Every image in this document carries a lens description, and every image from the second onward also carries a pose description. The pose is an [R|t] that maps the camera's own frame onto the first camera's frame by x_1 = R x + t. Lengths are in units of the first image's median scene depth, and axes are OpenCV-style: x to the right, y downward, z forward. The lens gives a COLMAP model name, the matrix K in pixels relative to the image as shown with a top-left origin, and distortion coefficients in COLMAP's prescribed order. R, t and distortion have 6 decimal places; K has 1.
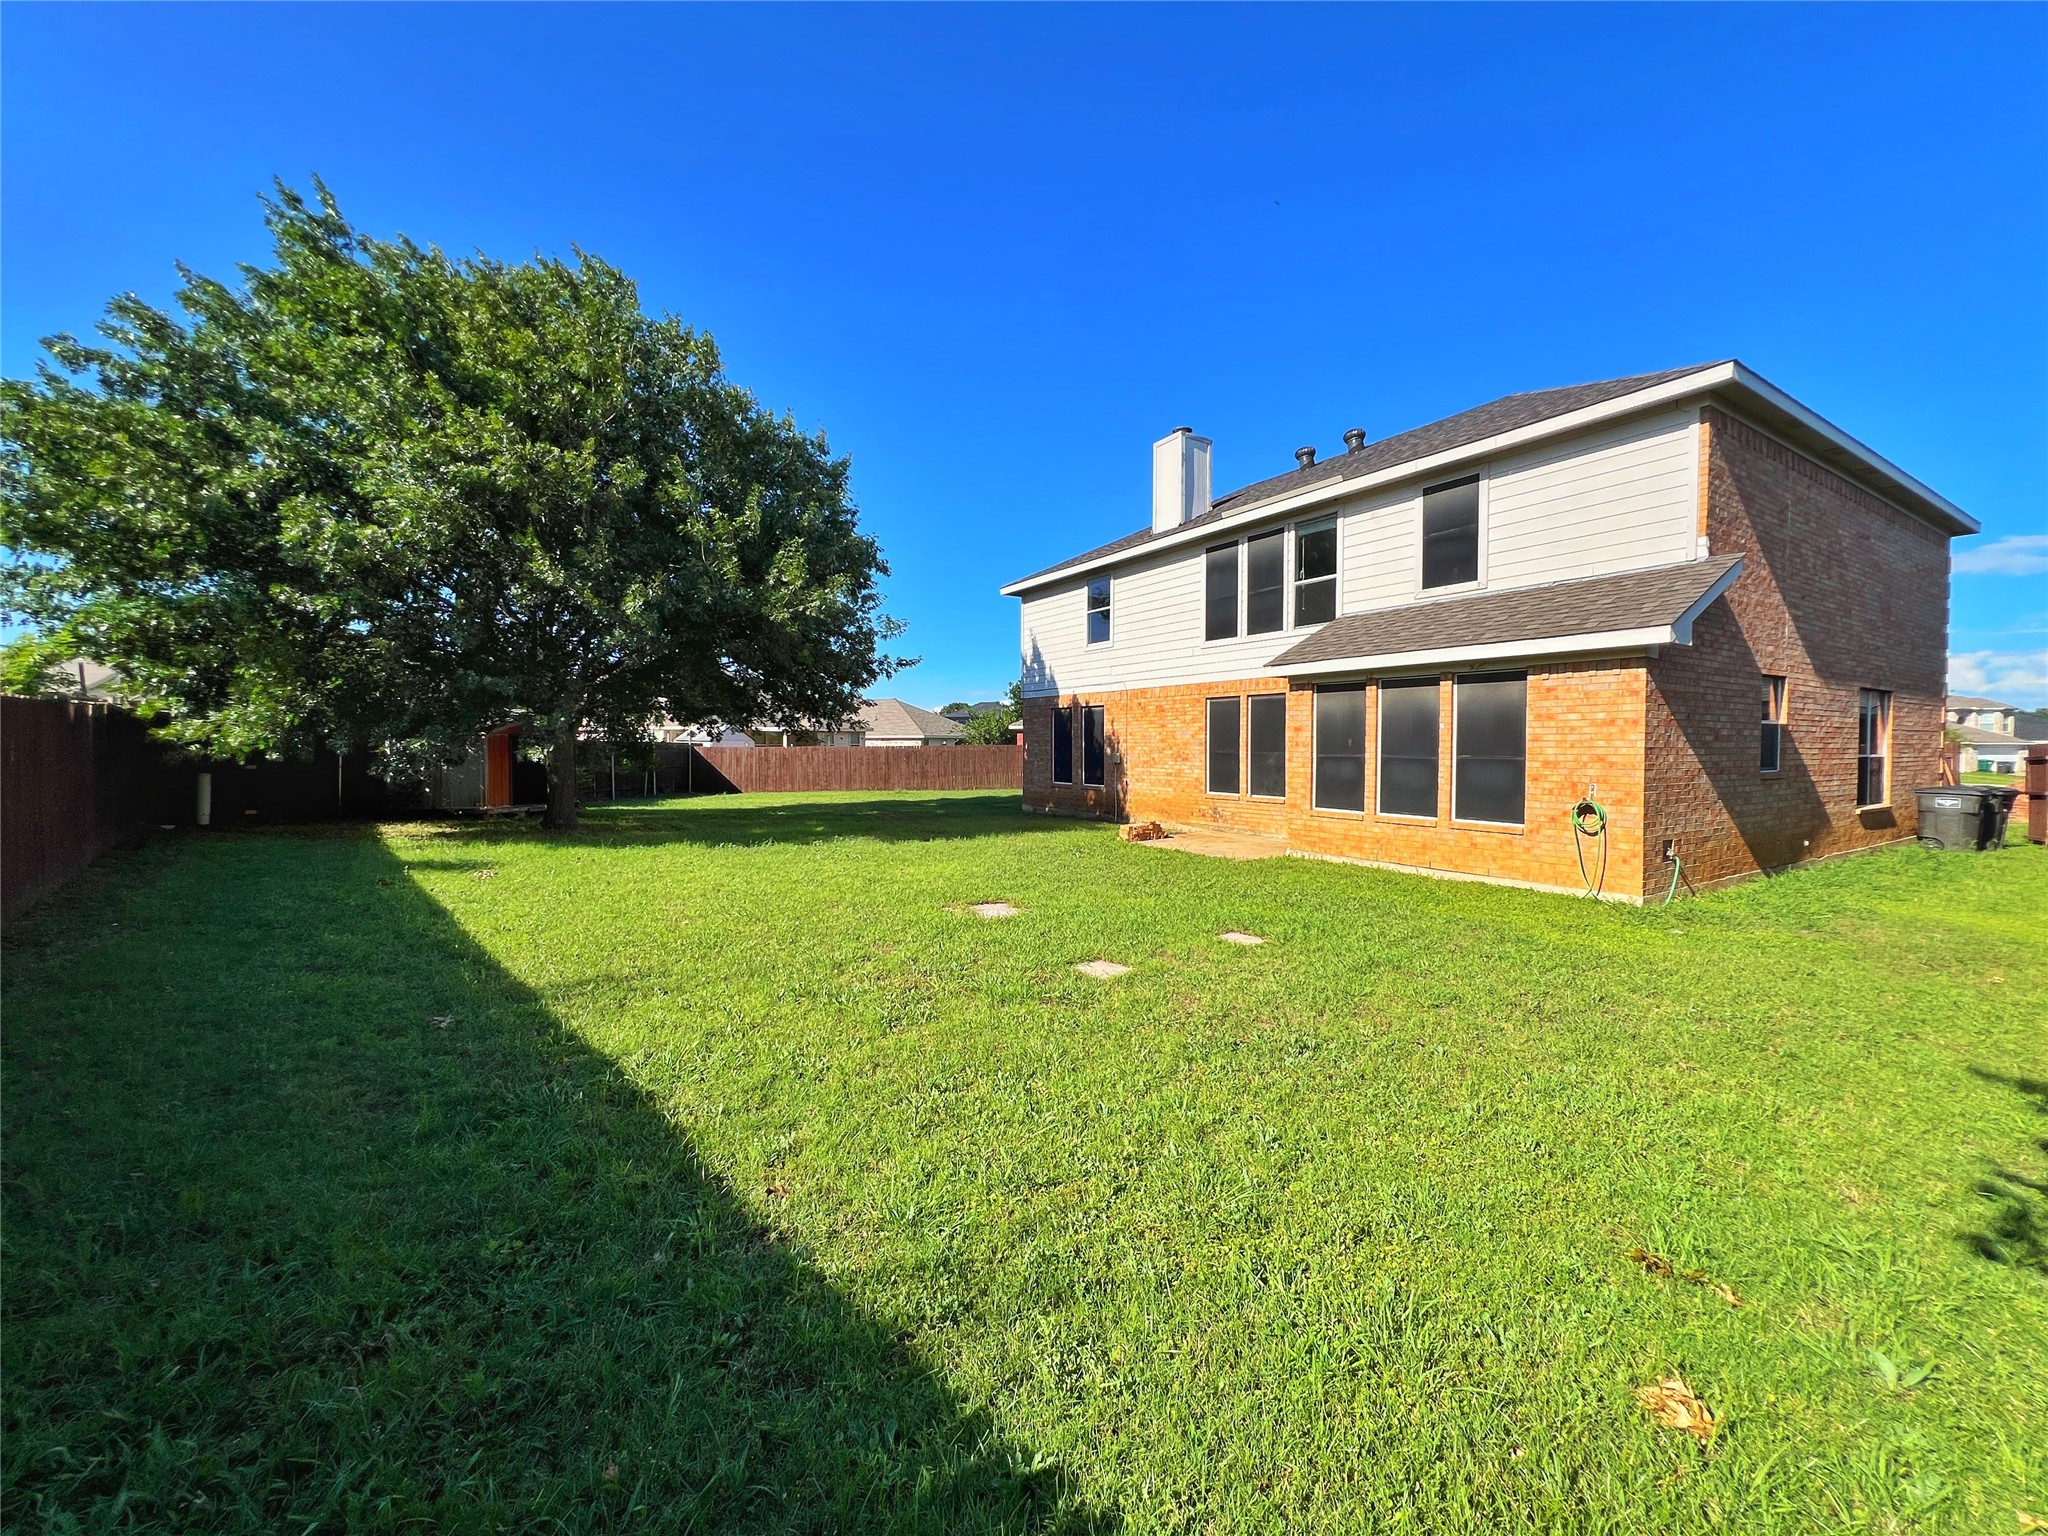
lens RADIAL K [[825.5, 0, 1024.0], [0, 825.5, 768.0], [0, 0, 1]] dist [-0.000800, -0.000065]
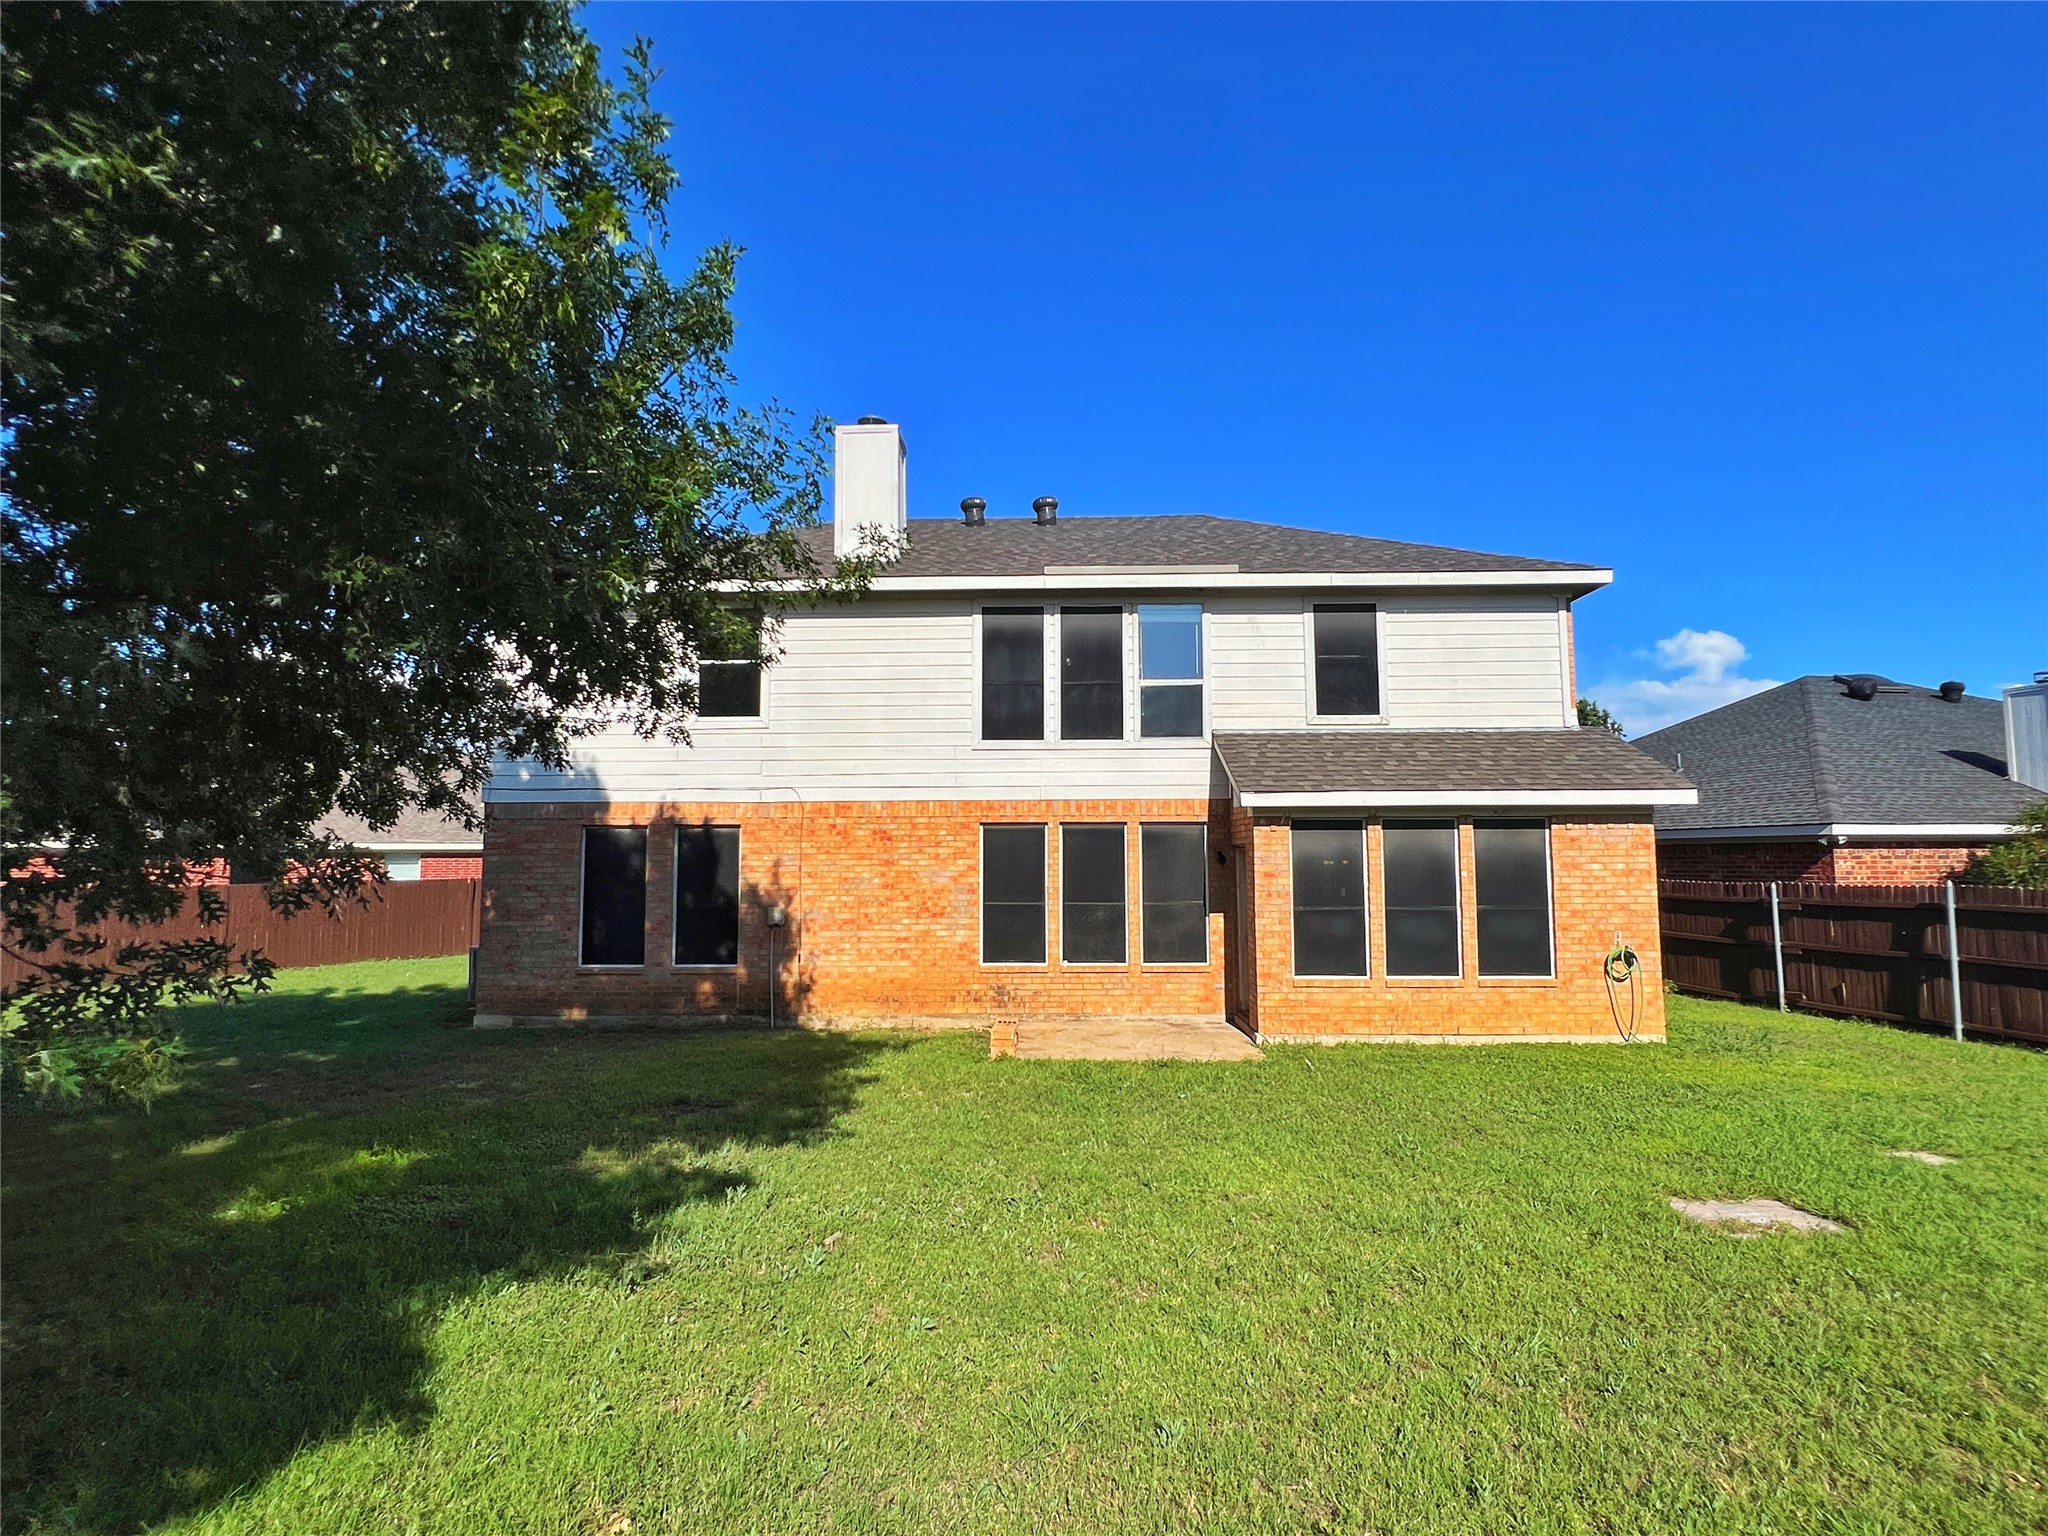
lens RADIAL K [[1048.2, 0, 1024.0], [0, 1048.2, 768.0], [0, 0, 1]] dist [-0.000212, -0.000226]
pose [[0.554394, 0.070775, 0.829240, -0.653224], [0.027932, 0.994234, -0.103531, -0.054324], [-0.831786, 0.080559, 0.549220, 0.677688]]
